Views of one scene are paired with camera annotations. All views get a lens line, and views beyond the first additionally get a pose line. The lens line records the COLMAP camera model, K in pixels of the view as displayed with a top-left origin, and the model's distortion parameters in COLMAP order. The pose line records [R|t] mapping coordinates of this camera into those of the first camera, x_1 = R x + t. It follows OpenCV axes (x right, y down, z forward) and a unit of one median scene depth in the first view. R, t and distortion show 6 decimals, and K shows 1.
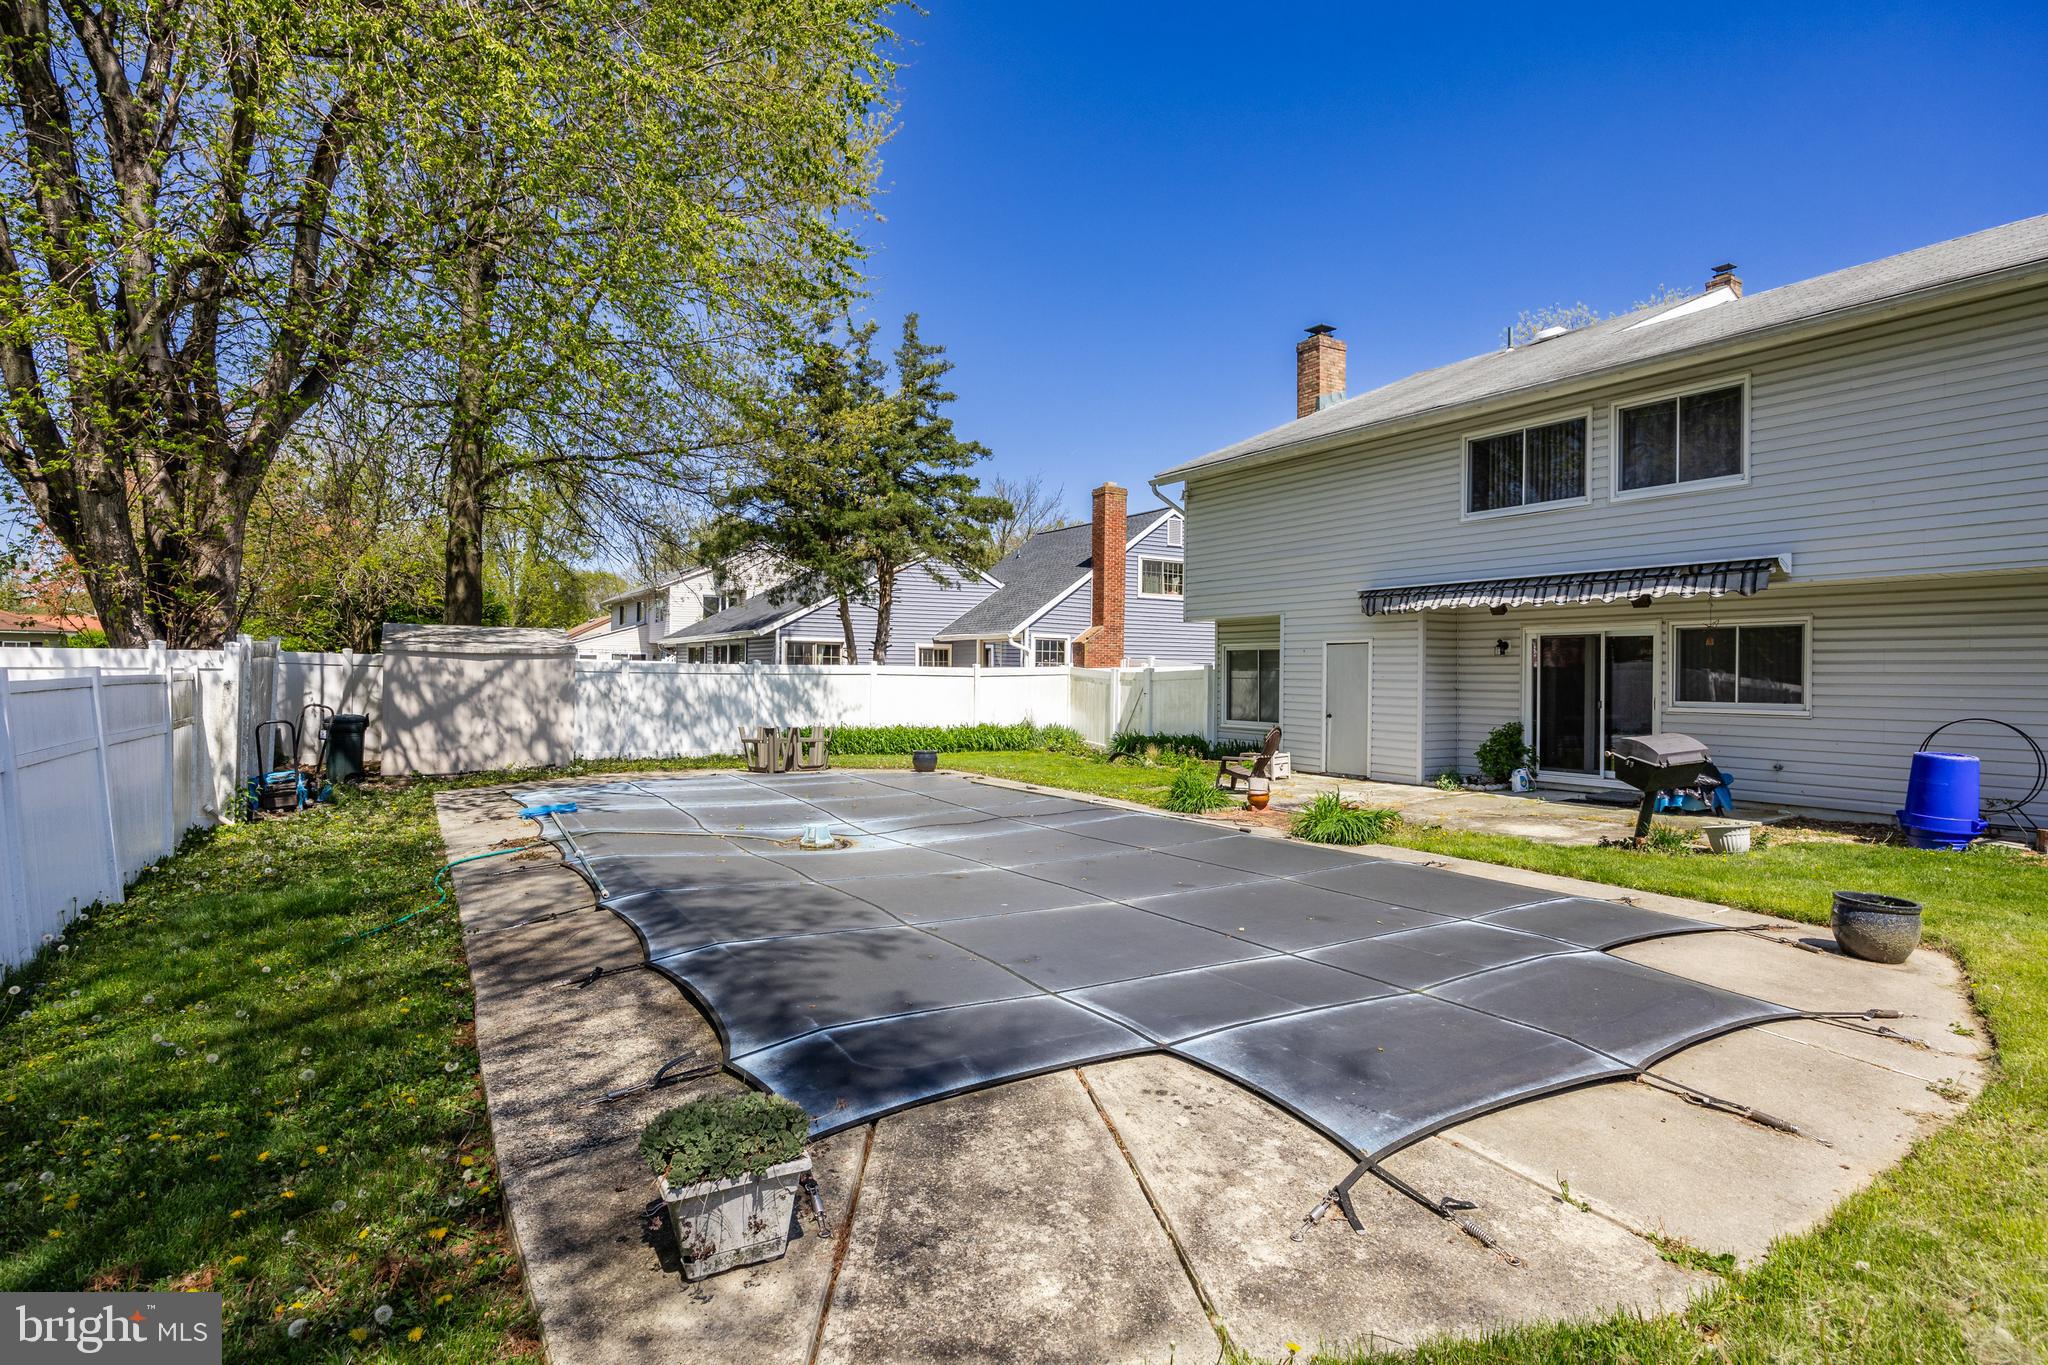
lens RADIAL K [[1053.7, 0, 1024.0], [0, 1053.7, 682.5], [0, 0, 1]] dist [-0.001410, 0.000417]
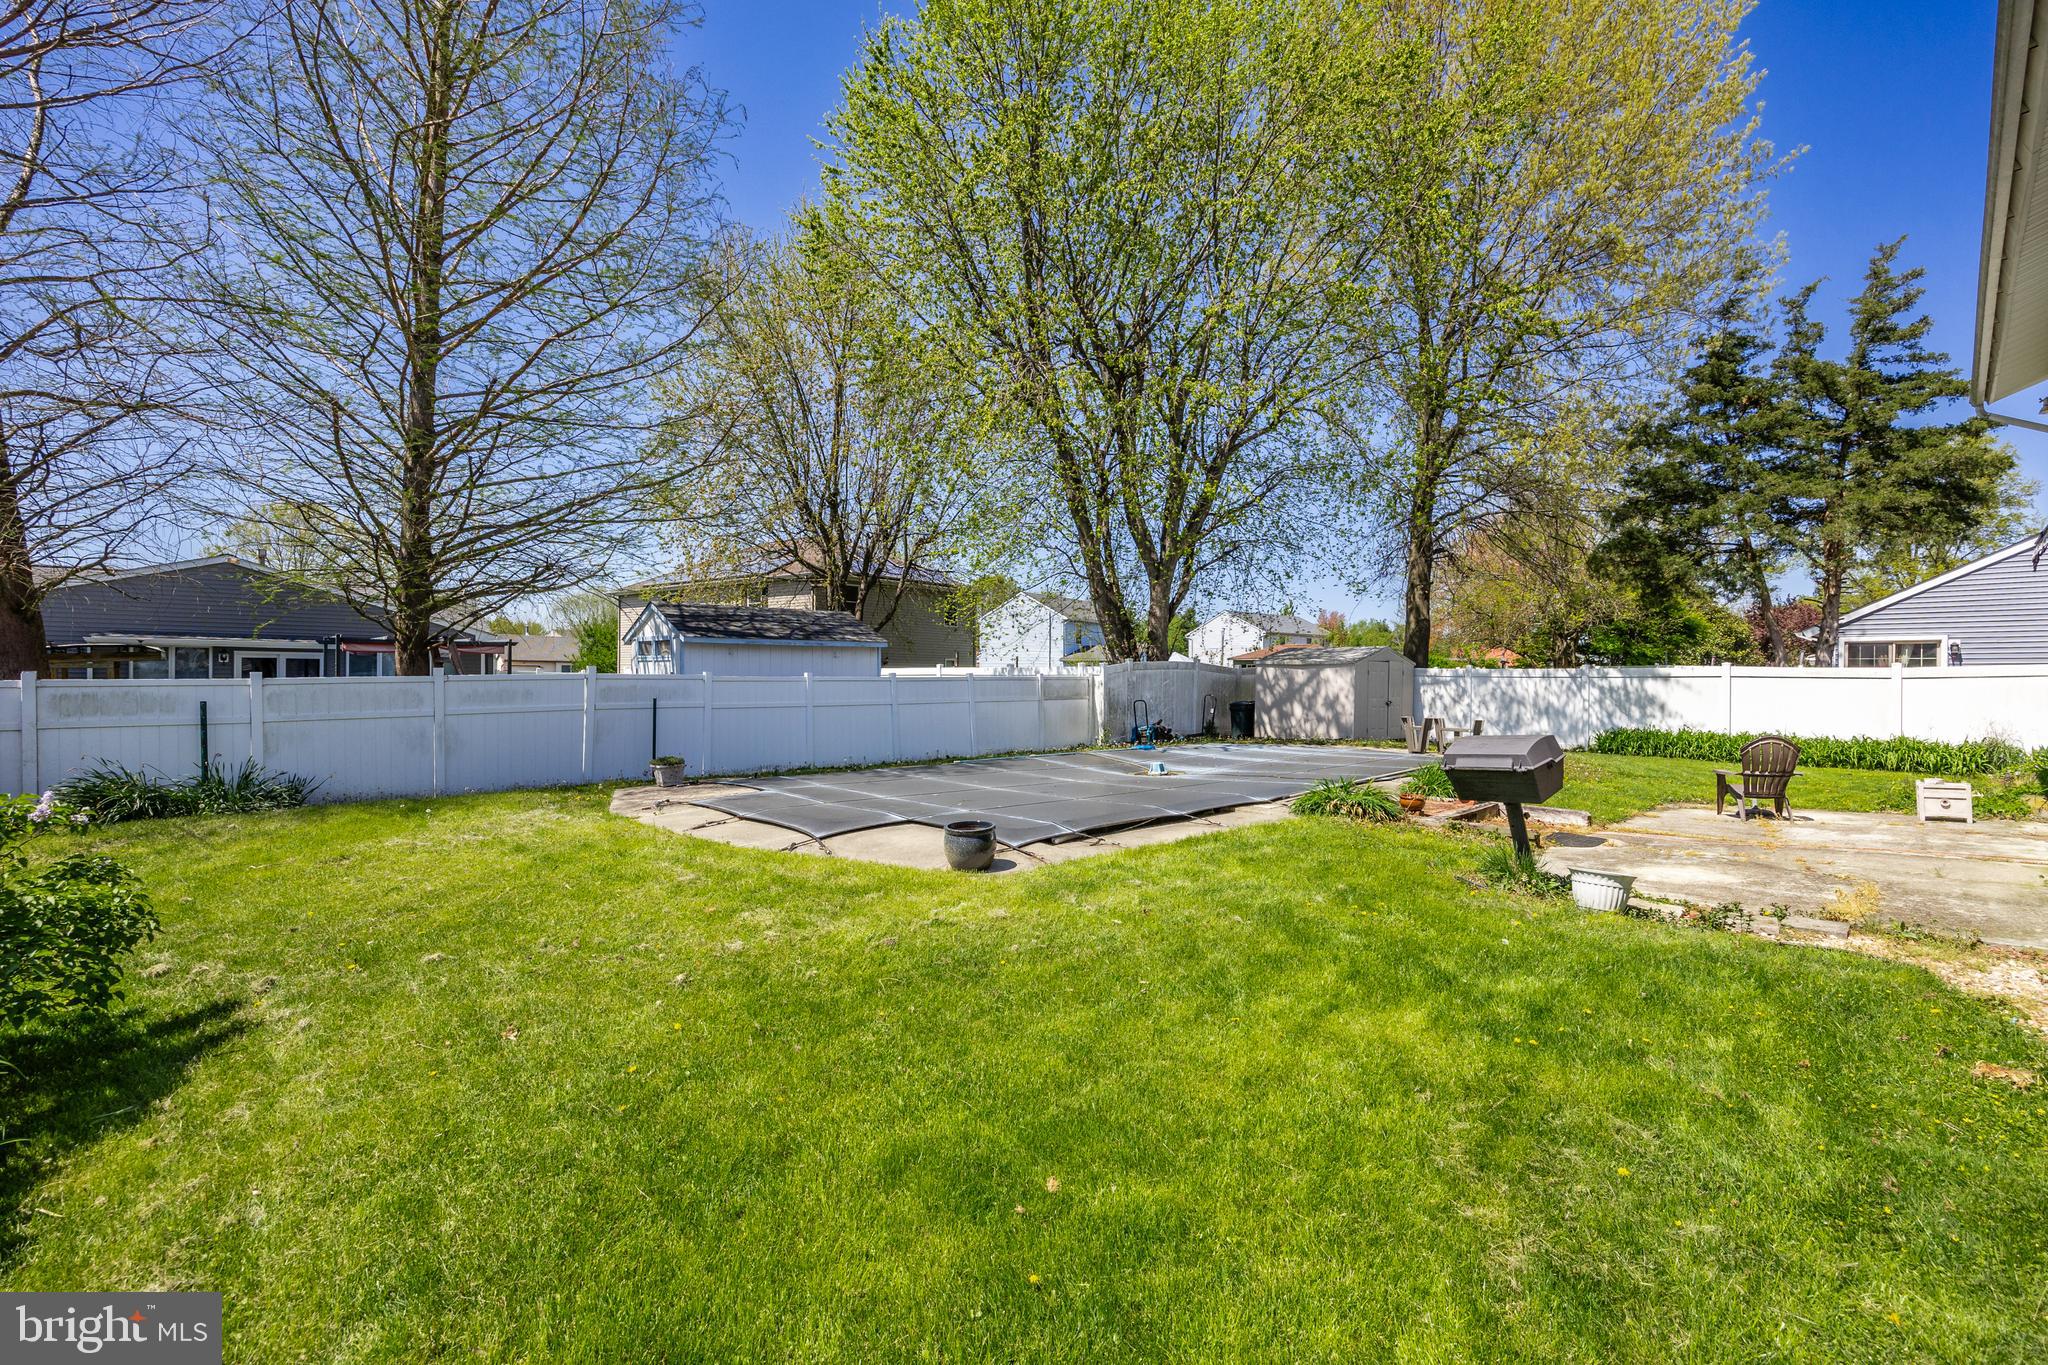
lens RADIAL K [[900.9, 0, 1024.0], [0, 900.9, 682.5], [0, 0, 1]] dist [0.000912, 0.000099]
pose [[0.239334, -0.003489, -0.970931, 0.566138], [-0.008137, 0.999951, -0.005599, 0.008128], [0.970903, 0.009241, 0.239294, 0.229731]]
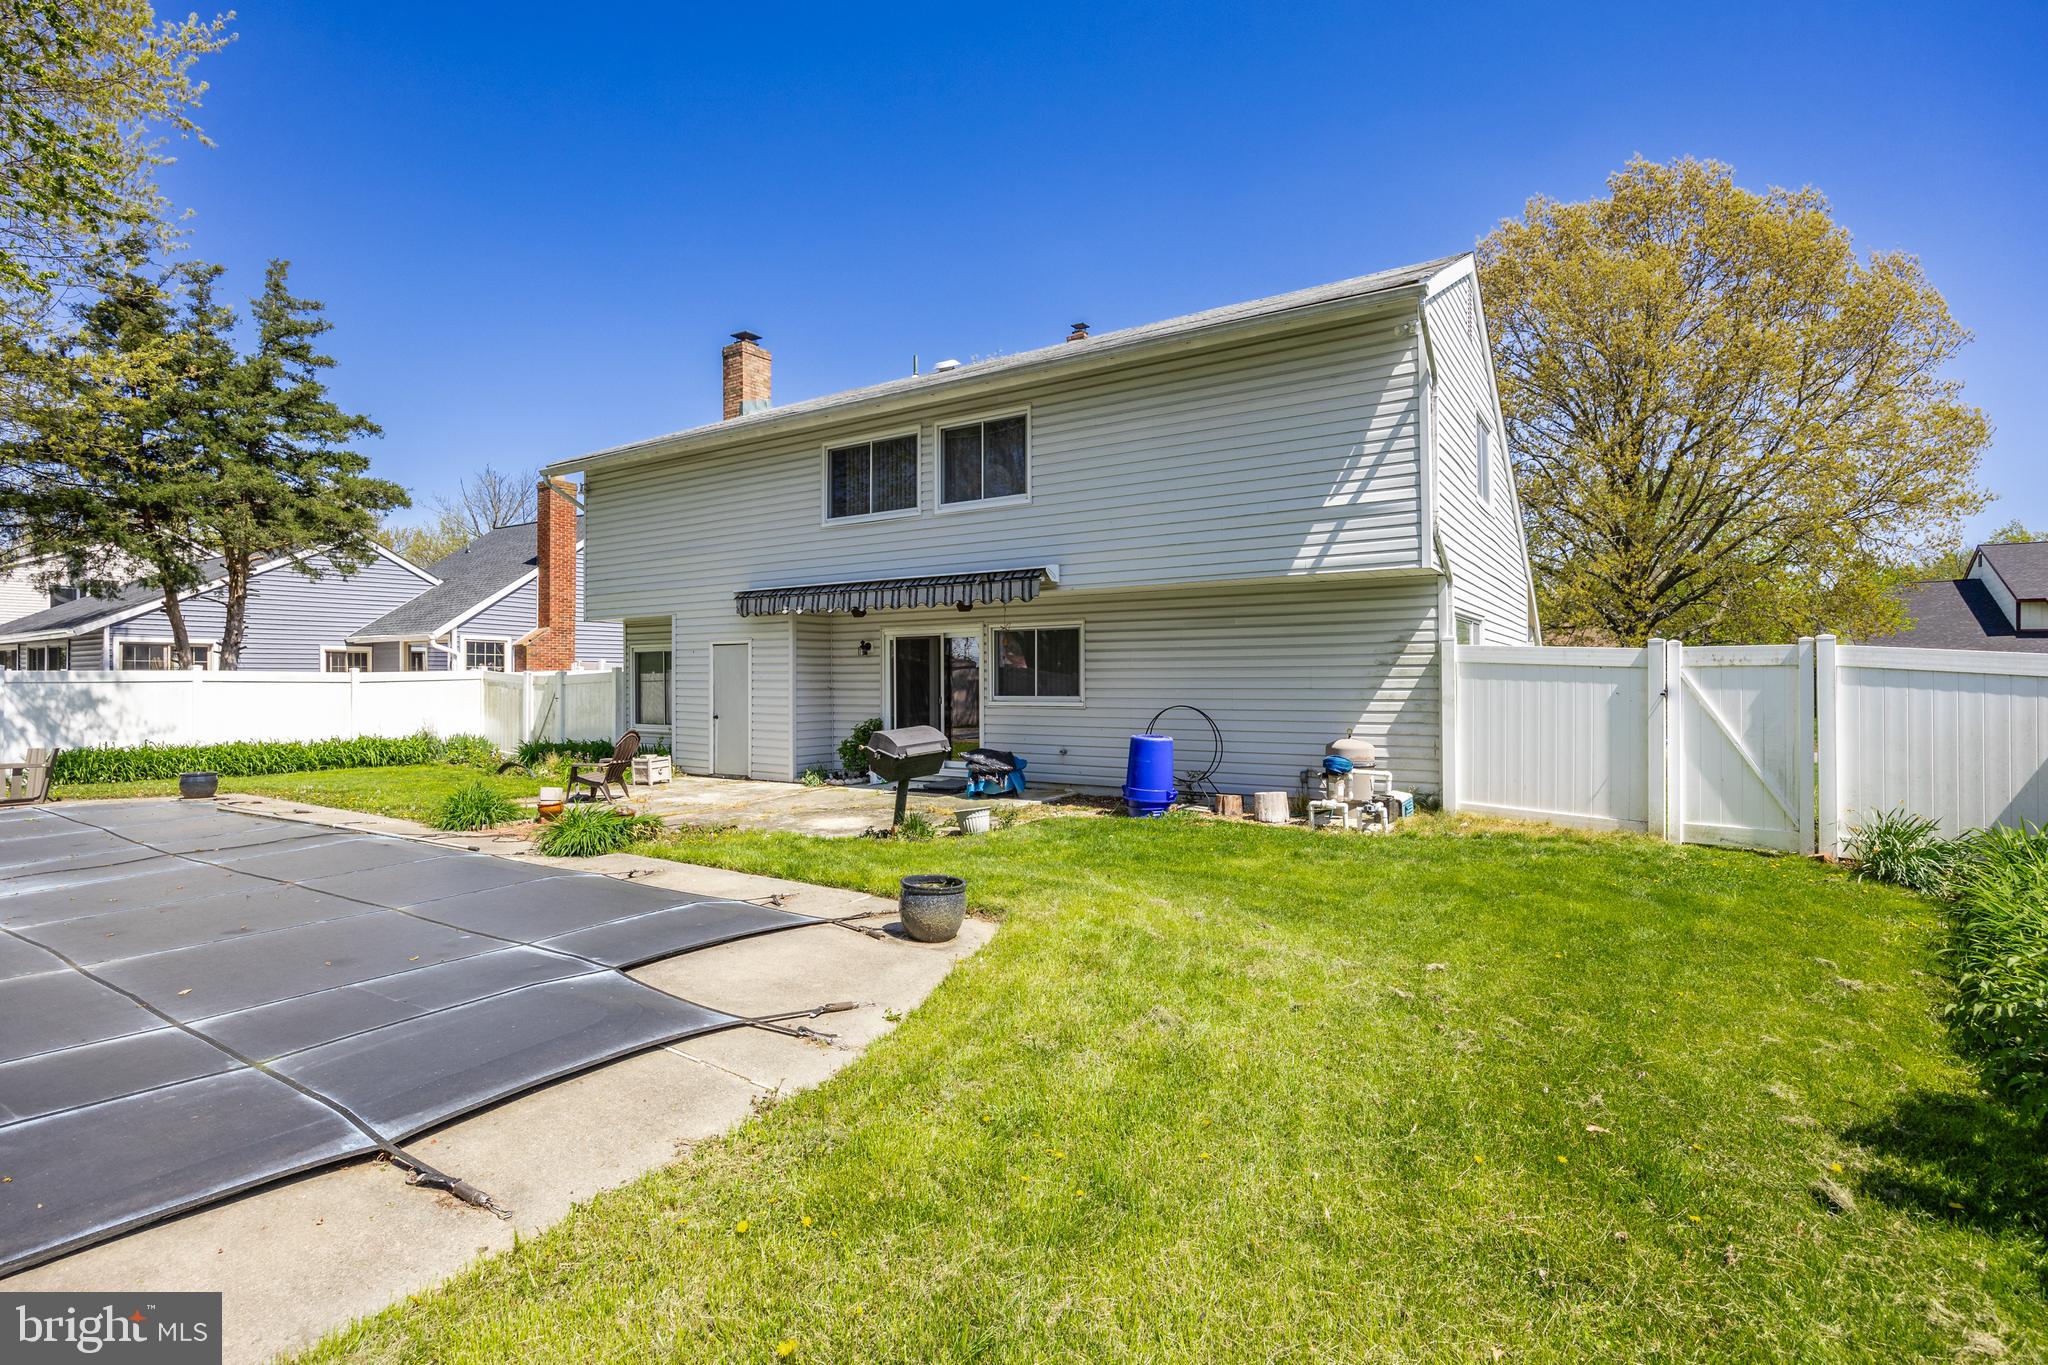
lens RADIAL K [[1001.0, 0, 1024.0], [0, 1001.0, 682.5], [0, 0, 1]] dist [-0.004243, -0.000511]
pose [[0.908130, -0.012273, 0.418509, 0.137572], [0.013756, 0.999905, -0.000528, 0.003025], [-0.418463, 0.006236, 0.908212, 0.016615]]
